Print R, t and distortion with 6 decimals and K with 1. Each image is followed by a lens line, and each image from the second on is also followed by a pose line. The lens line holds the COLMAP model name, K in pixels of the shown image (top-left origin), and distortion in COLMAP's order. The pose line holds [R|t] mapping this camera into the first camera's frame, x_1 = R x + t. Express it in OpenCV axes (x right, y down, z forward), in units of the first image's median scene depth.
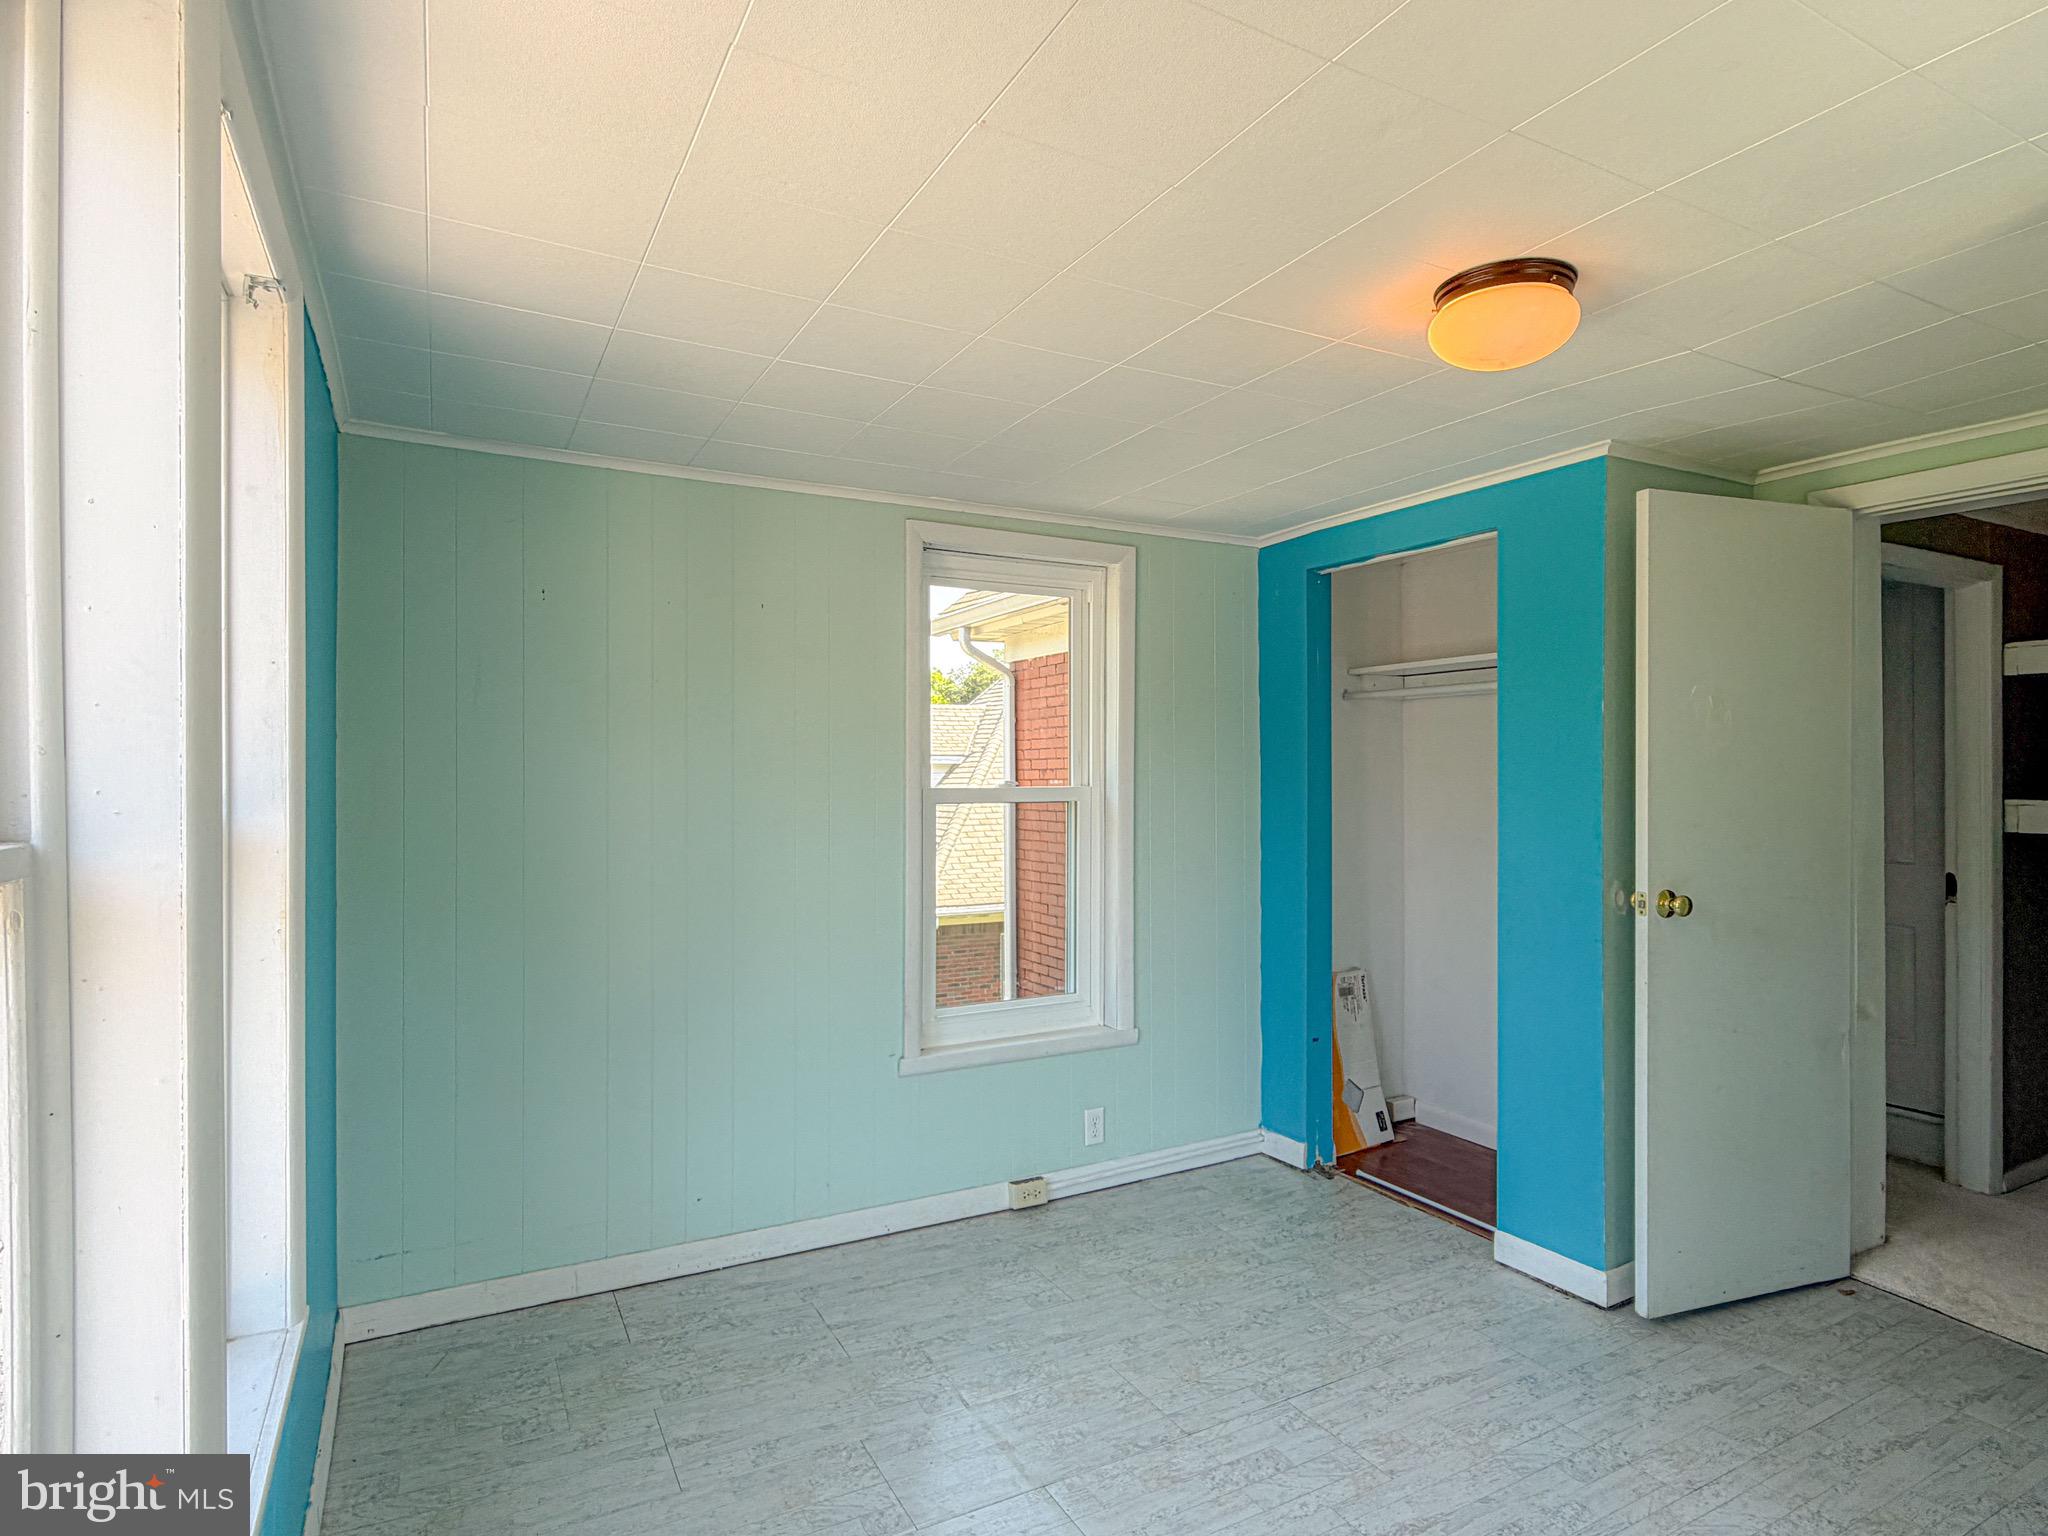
lens RADIAL K [[1099.5, 0, 1025.7], [0, 1099.5, 770.9], [0, 0, 1]] dist [-0.004002, 0.002699]
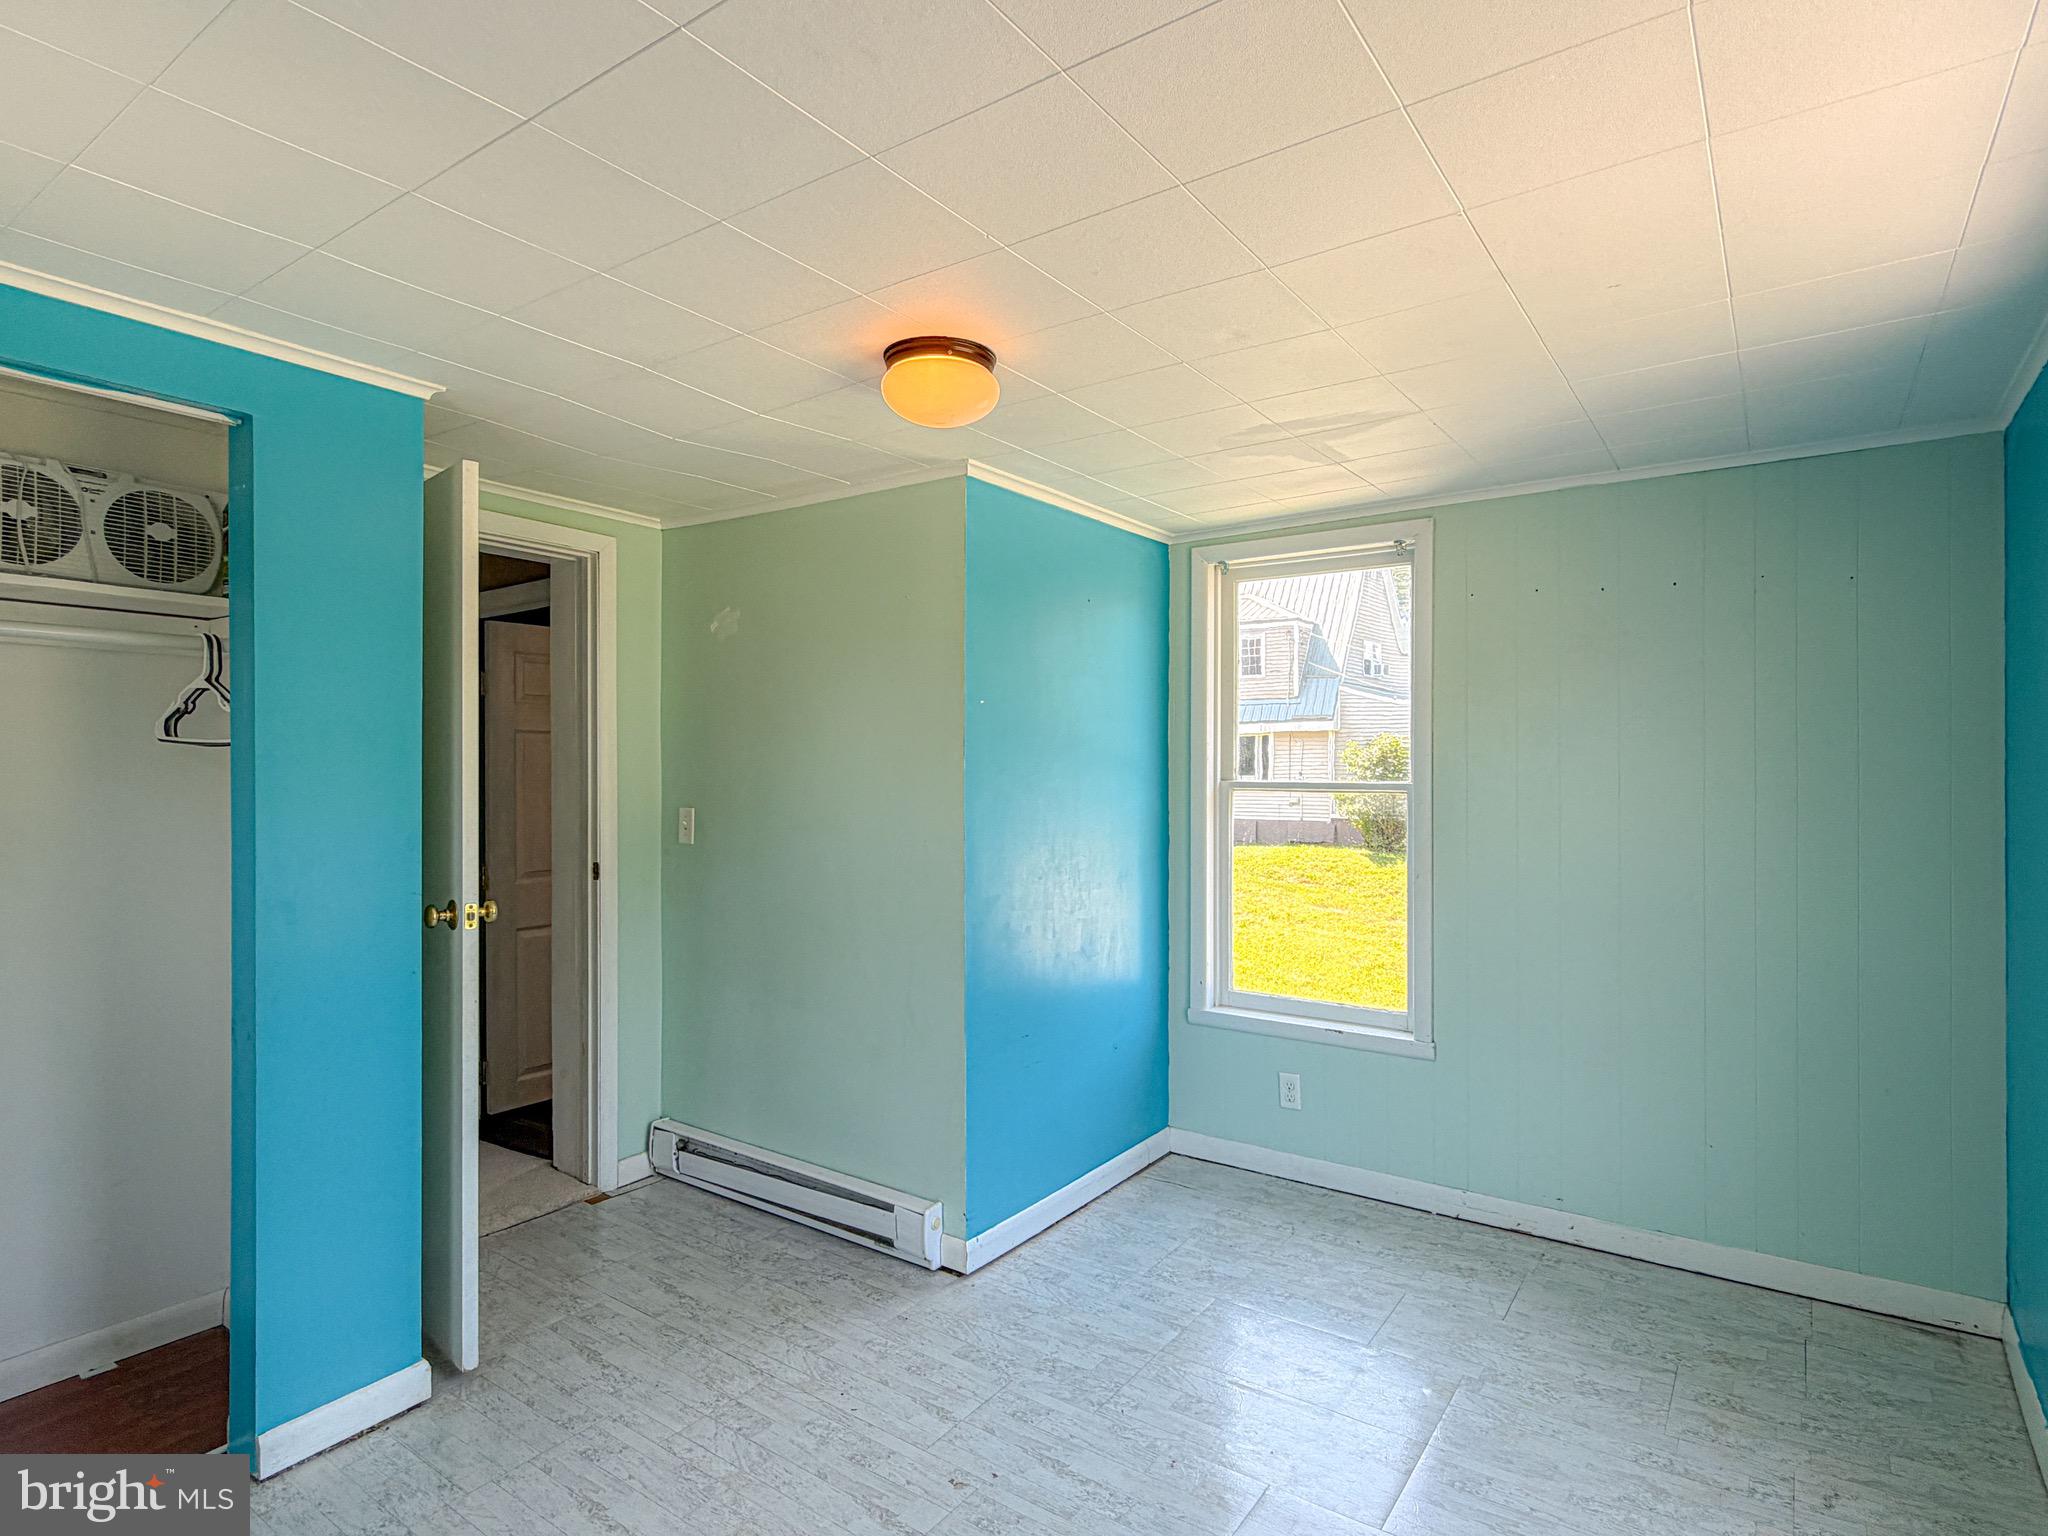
lens RADIAL K [[1099.5, 0, 1036.7], [0, 1099.5, 761.8], [0, 0, 1]] dist [-0.004002, 0.002699]
pose [[-0.446635, -0.004203, 0.894706, -0.445781], [-0.000571, 0.999990, 0.004412, -0.010731], [-0.894716, 0.001460, -0.446633, 0.957565]]
